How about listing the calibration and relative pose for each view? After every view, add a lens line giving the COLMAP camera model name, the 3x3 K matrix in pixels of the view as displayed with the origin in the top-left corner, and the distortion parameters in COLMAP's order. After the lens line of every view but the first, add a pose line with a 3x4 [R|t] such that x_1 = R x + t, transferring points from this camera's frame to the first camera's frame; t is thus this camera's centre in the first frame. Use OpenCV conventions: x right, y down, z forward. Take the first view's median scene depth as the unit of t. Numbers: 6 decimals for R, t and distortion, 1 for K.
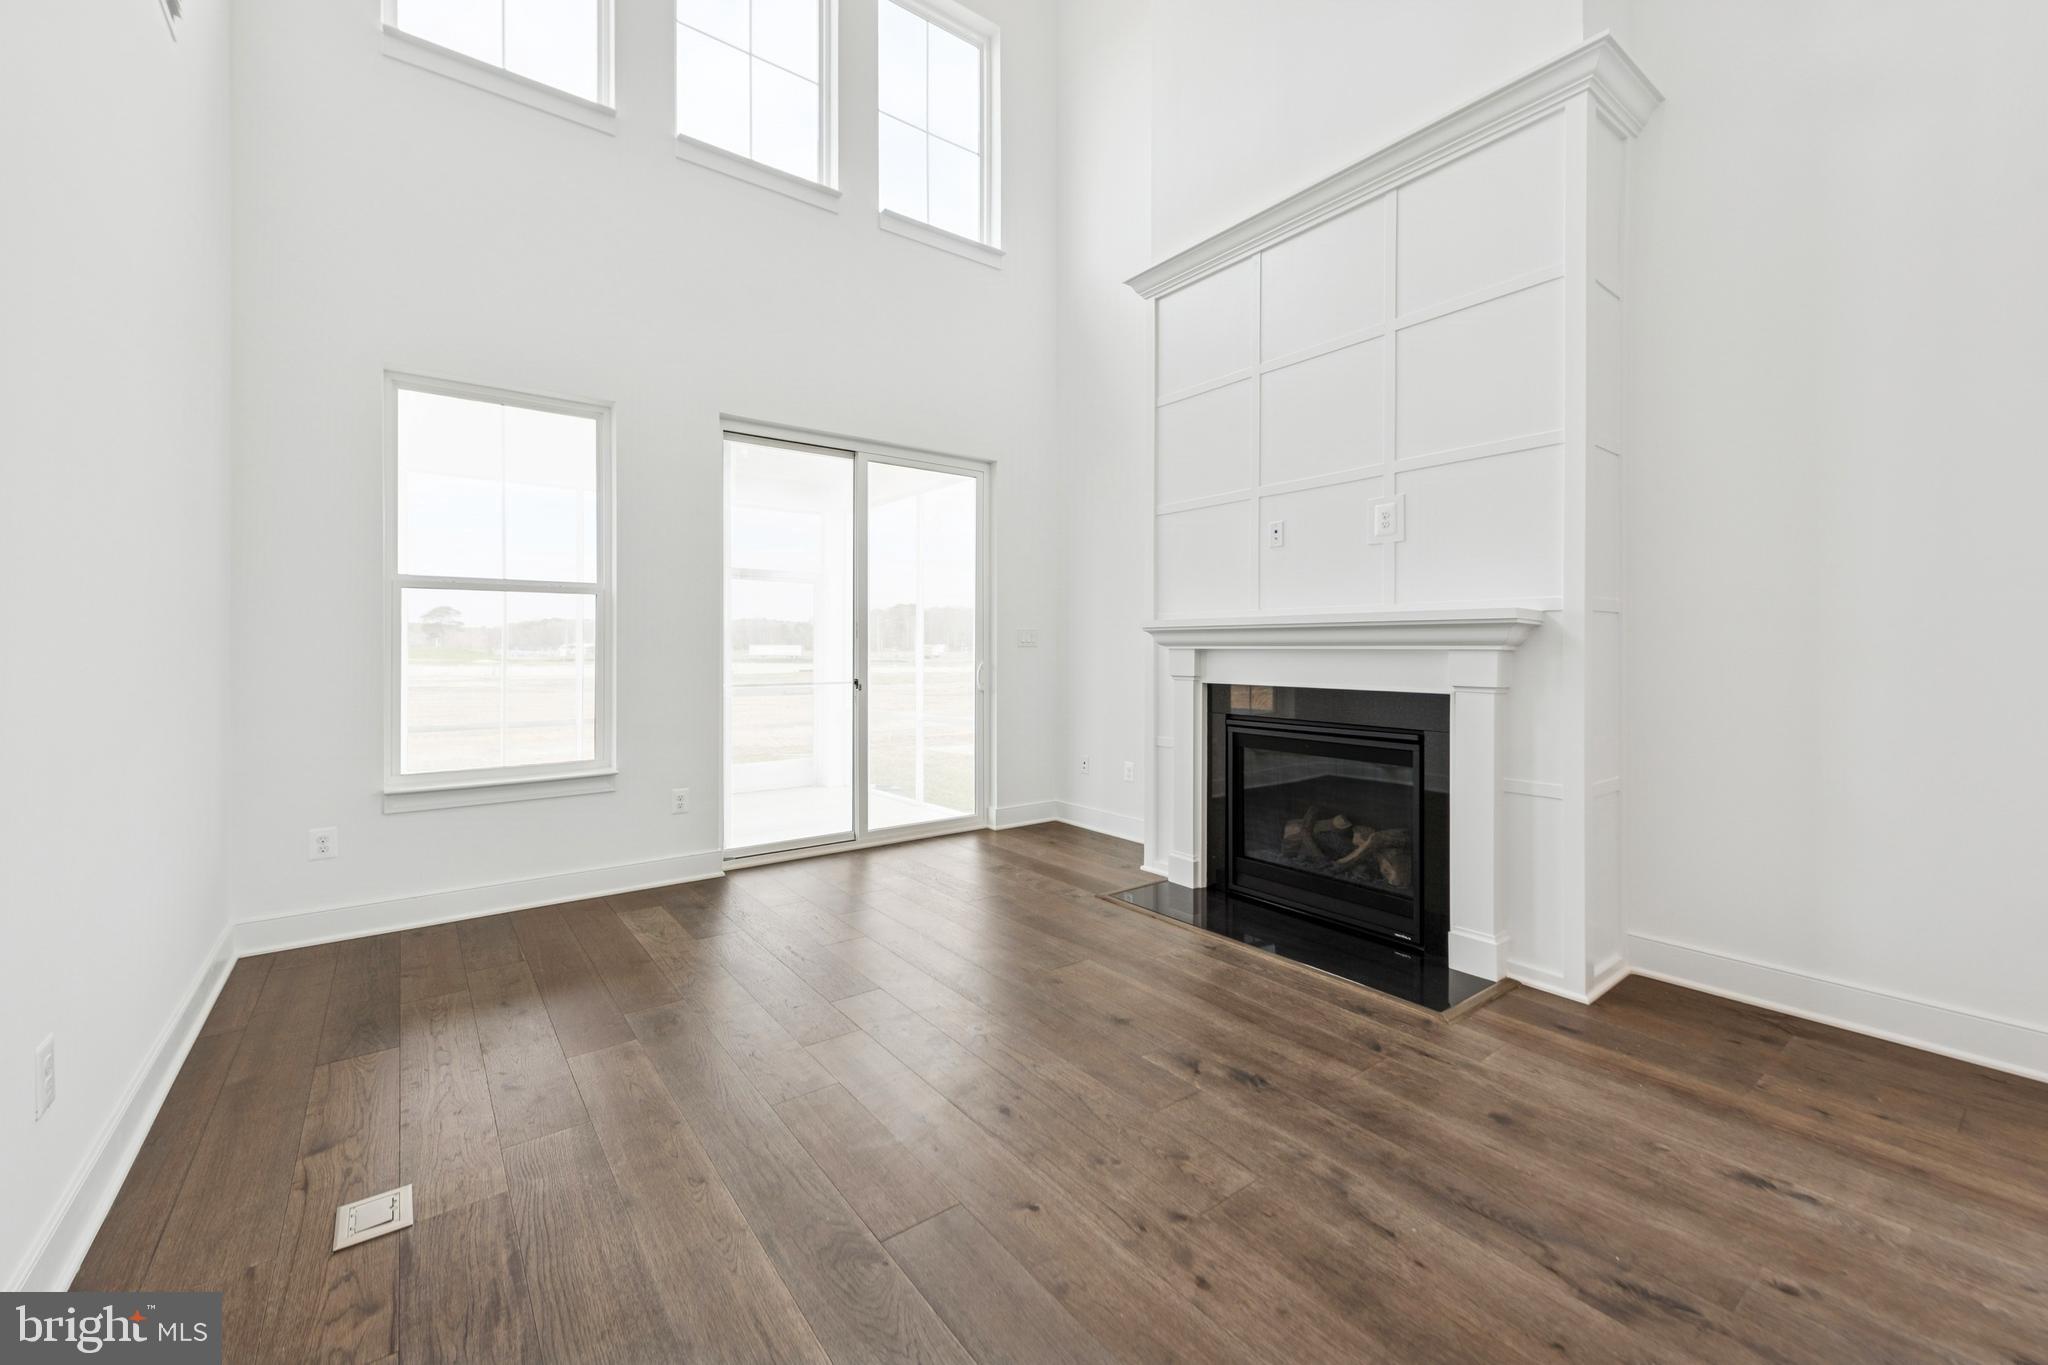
lens RADIAL K [[797.5, 0, 1014.5], [0, 797.5, 645.6], [0, 0, 1]] dist [-0.001120, -0.000145]
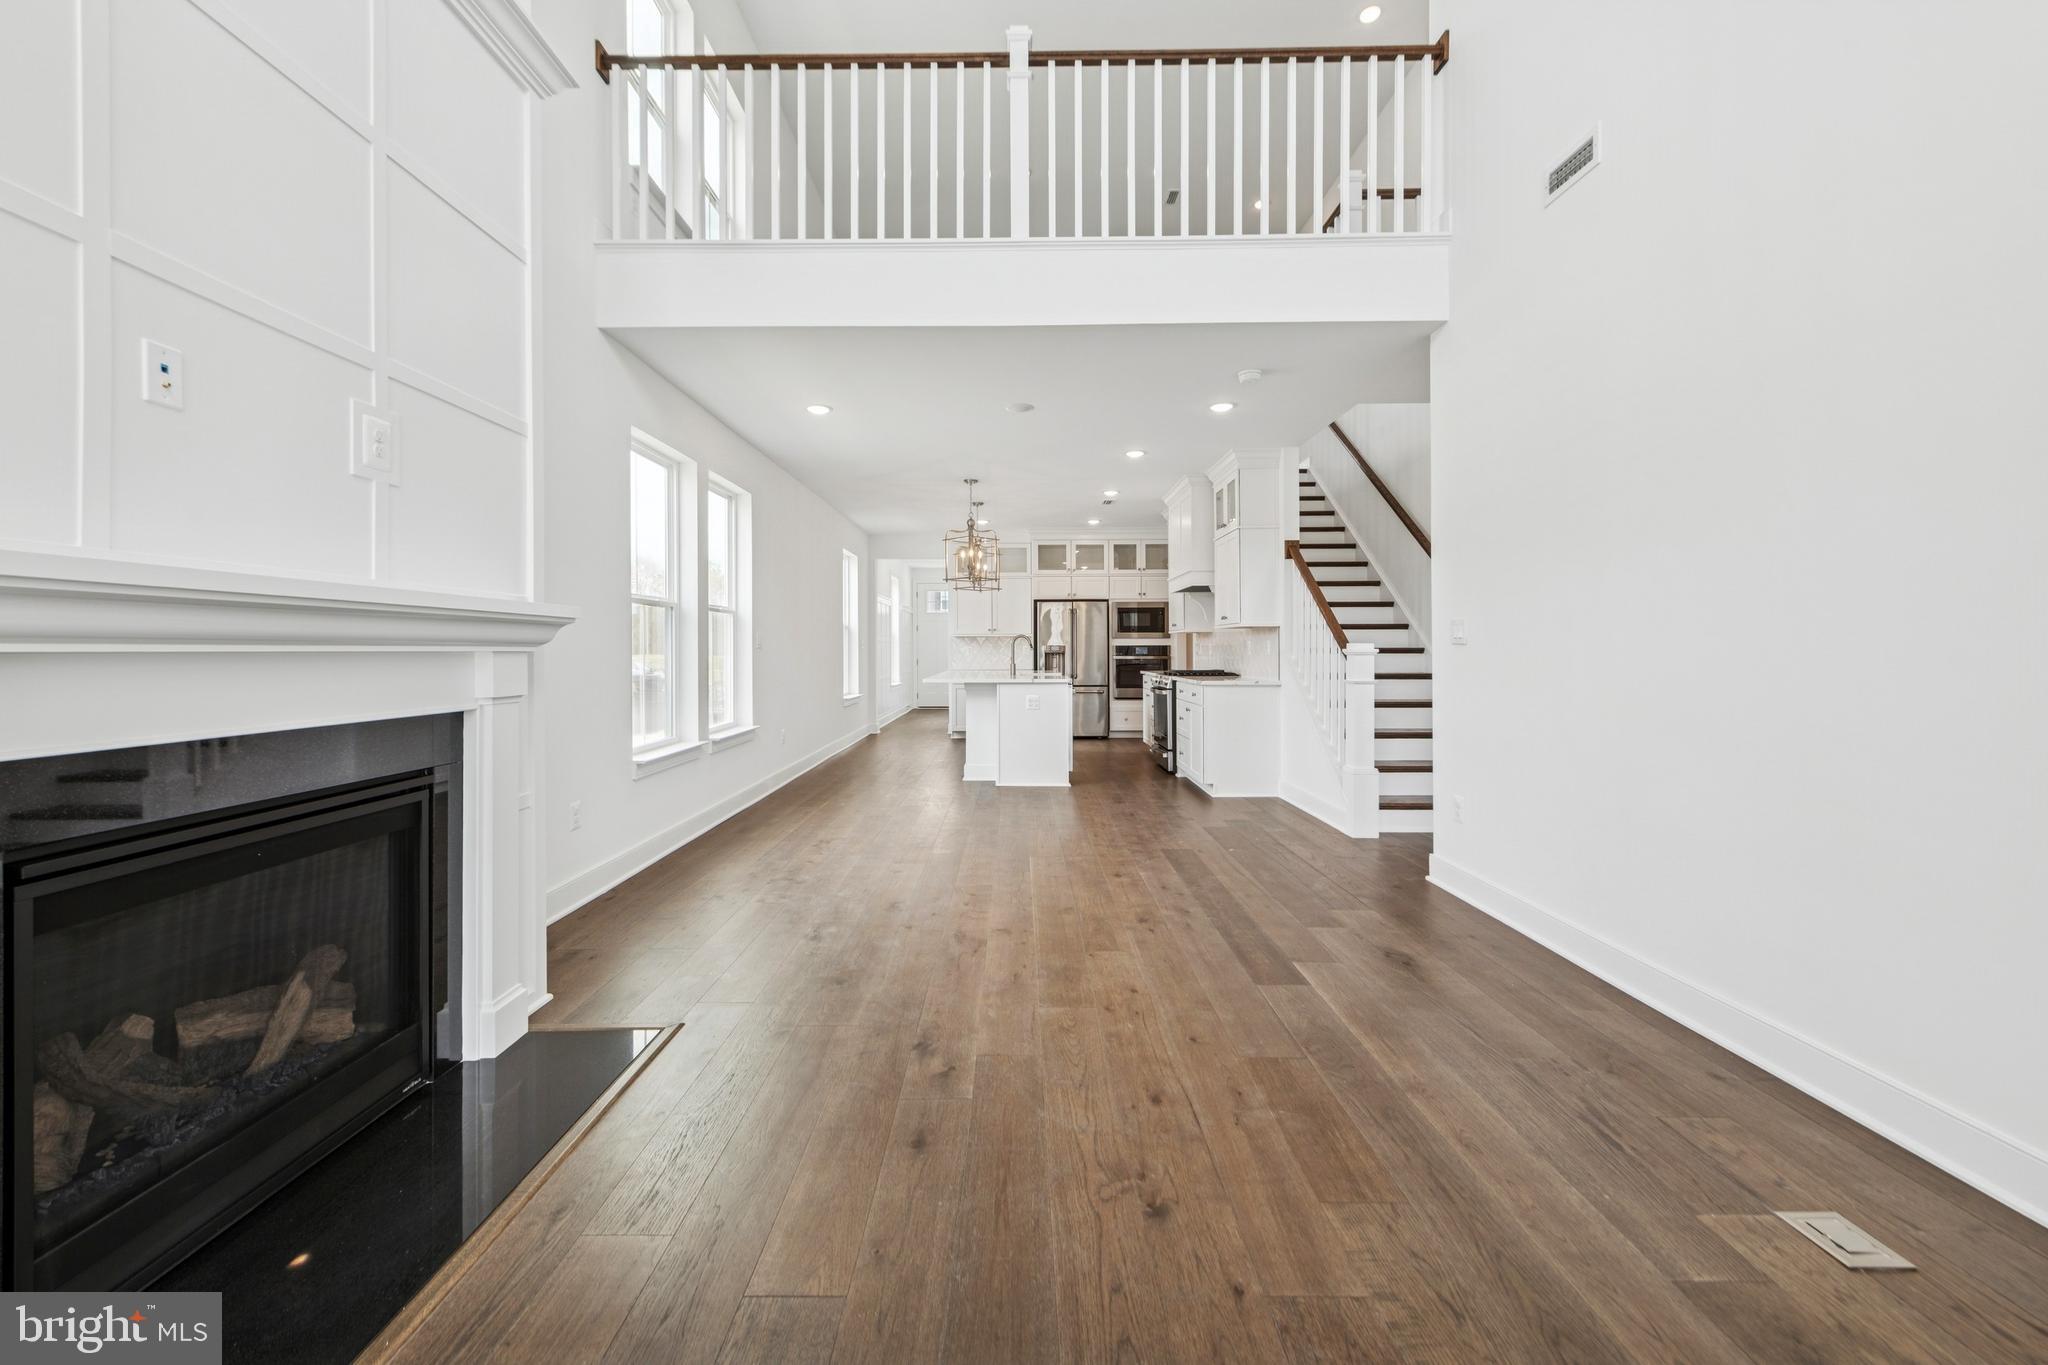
lens RADIAL K [[797.5, 0, 1014.5], [0, 797.5, 645.6], [0, 0, 1]] dist [-0.001120, -0.000145]
pose [[-0.793522, 0.008552, 0.608481, -0.490021], [0.005028, 0.999959, -0.007497, 0.012705], [-0.608520, -0.002890, -0.793533, 1.915258]]
